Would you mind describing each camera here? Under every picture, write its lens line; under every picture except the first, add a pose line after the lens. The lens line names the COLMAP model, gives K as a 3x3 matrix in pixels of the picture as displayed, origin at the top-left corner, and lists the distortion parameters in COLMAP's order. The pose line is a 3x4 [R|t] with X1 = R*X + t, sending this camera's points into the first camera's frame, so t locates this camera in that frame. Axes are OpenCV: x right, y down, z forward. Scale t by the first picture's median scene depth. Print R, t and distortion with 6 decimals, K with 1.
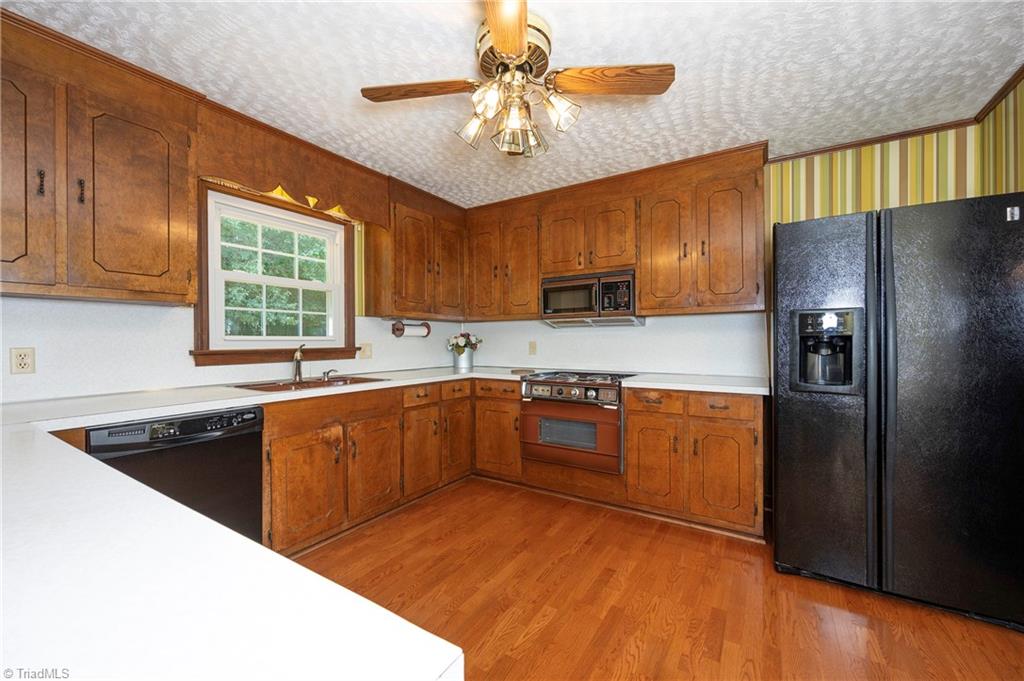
lens RADIAL K [[403.2, 0, 508.9], [0, 403.2, 340.8], [0, 0, 1]] dist [0.000680, 0.000118]
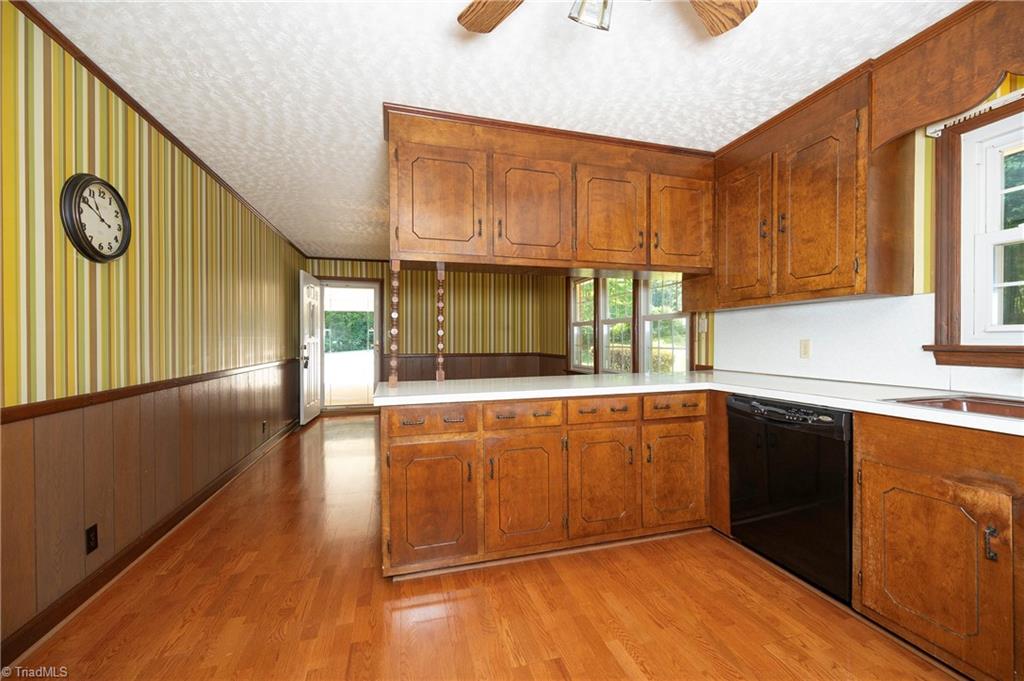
lens RADIAL K [[403.2, 0, 510.7], [0, 403.2, 342.6], [0, 0, 1]] dist [0.000680, 0.000118]
pose [[-0.666770, 0.010303, -0.745192, 0.410367], [0.006332, 0.999947, 0.008160, 0.006885], [0.745237, 0.000722, -0.666800, 0.917398]]
